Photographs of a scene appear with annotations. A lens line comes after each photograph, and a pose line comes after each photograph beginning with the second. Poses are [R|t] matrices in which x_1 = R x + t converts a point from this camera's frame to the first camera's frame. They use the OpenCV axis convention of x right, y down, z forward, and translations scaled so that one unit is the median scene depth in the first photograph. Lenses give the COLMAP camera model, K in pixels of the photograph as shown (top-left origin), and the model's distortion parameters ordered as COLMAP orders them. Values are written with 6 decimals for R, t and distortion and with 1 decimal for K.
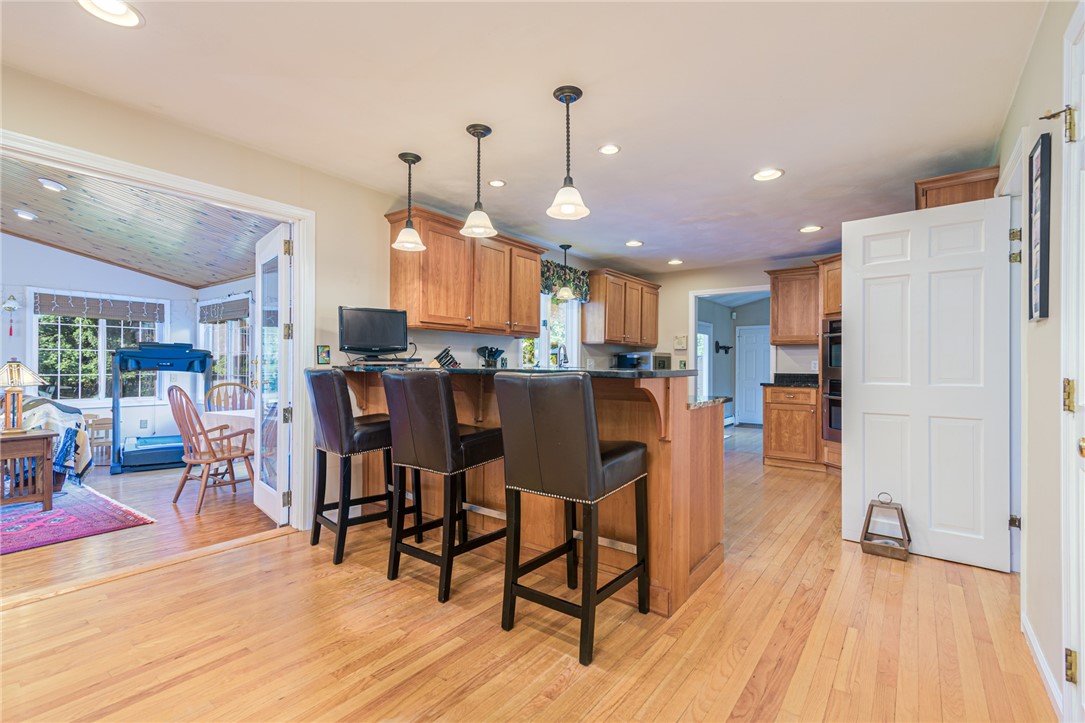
lens RADIAL K [[486.5, 0, 551.0], [0, 486.5, 361.9], [0, 0, 1]] dist [0.019332, 0.000080]
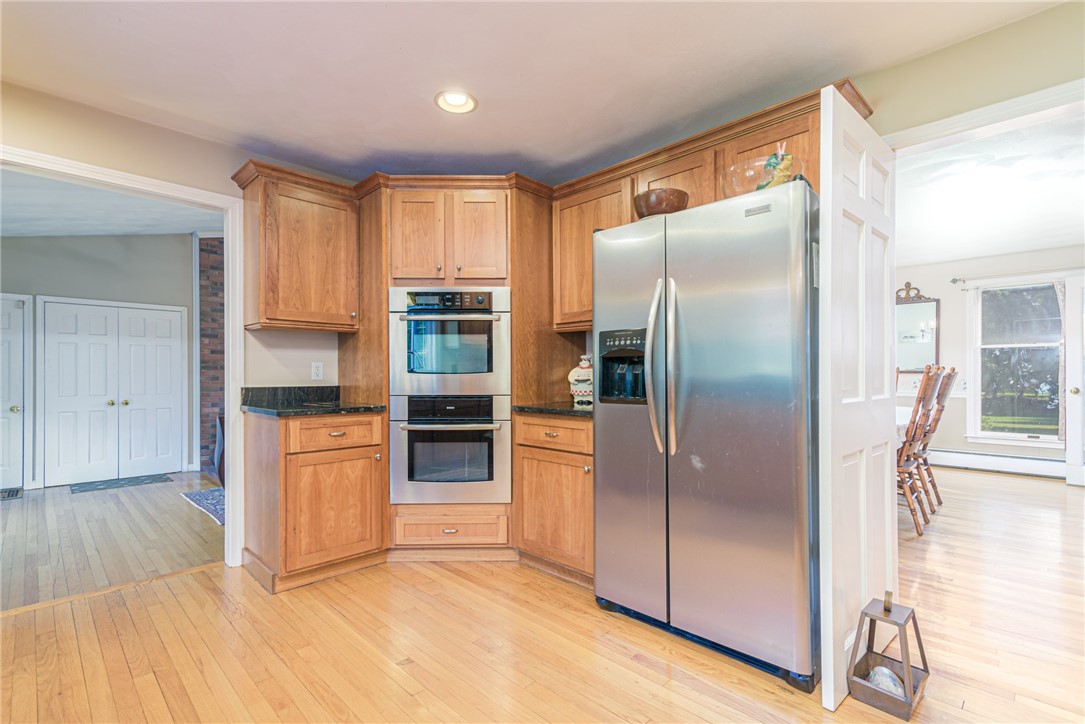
lens RADIAL K [[504.0, 0, 539.7], [0, 504.0, 374.9], [0, 0, 1]] dist [0.002913, -0.000584]
pose [[0.140585, -0.004668, 0.990058, 0.014781], [-0.006505, 0.999963, 0.005639, 0.006792], [-0.990047, -0.007233, 0.140549, 0.692153]]
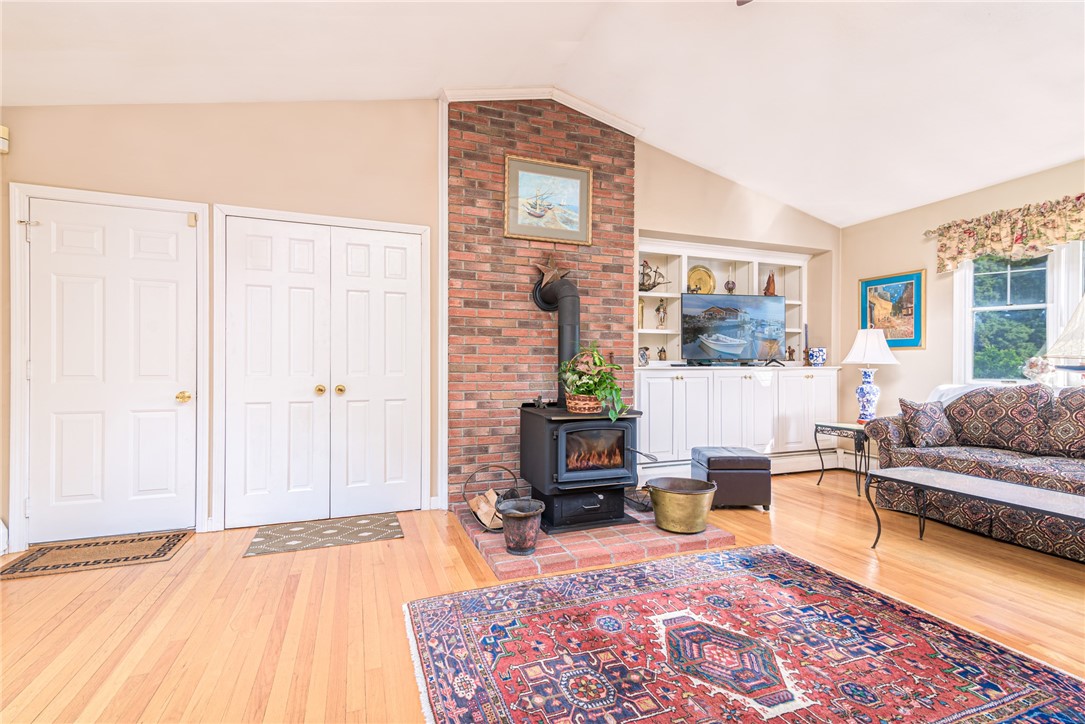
lens RADIAL K [[490.7, 0, 538.7], [0, 490.7, 364.9], [0, 0, 1]] dist [0.017475, -0.000041]
pose [[0.541872, -0.002645, 0.840457, 0.591822], [-0.009651, 0.999910, 0.009369, 0.040442], [-0.840406, -0.013188, 0.541797, 1.192695]]
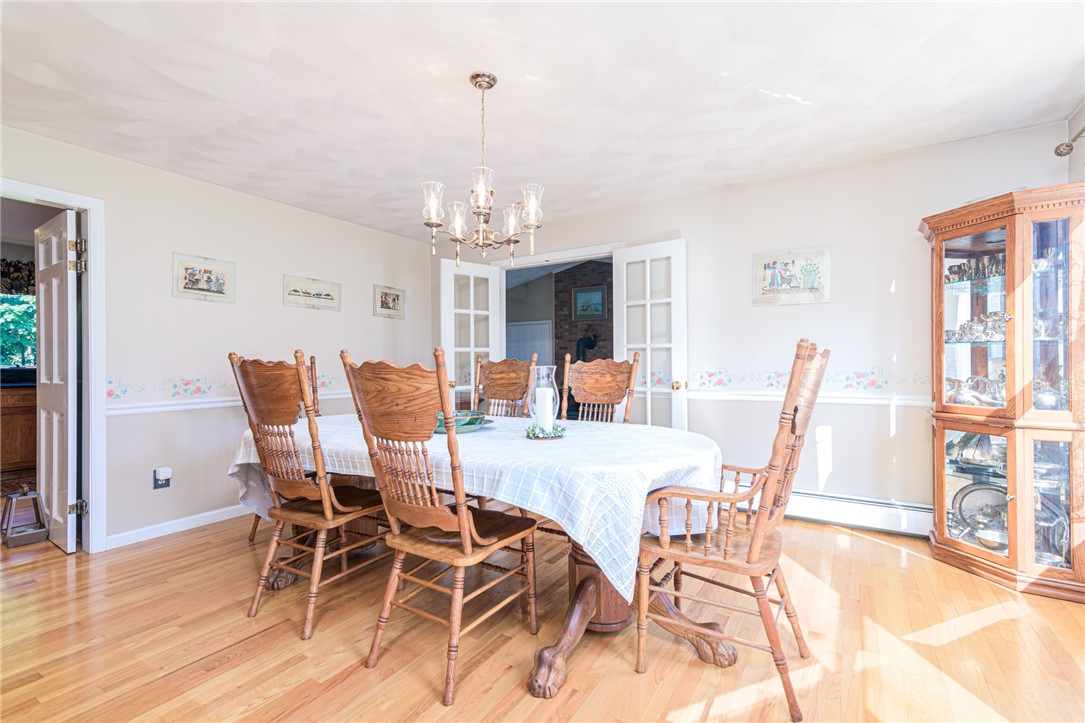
lens RADIAL K [[483.7, 0, 545.1], [0, 483.7, 365.9], [0, 0, 1]] dist [0.002274, 0.000040]
pose [[0.996394, -0.011459, 0.084075, 0.901309], [0.010470, 0.999871, 0.012204, 0.004434], [-0.084204, -0.011280, 0.996385, -0.070946]]
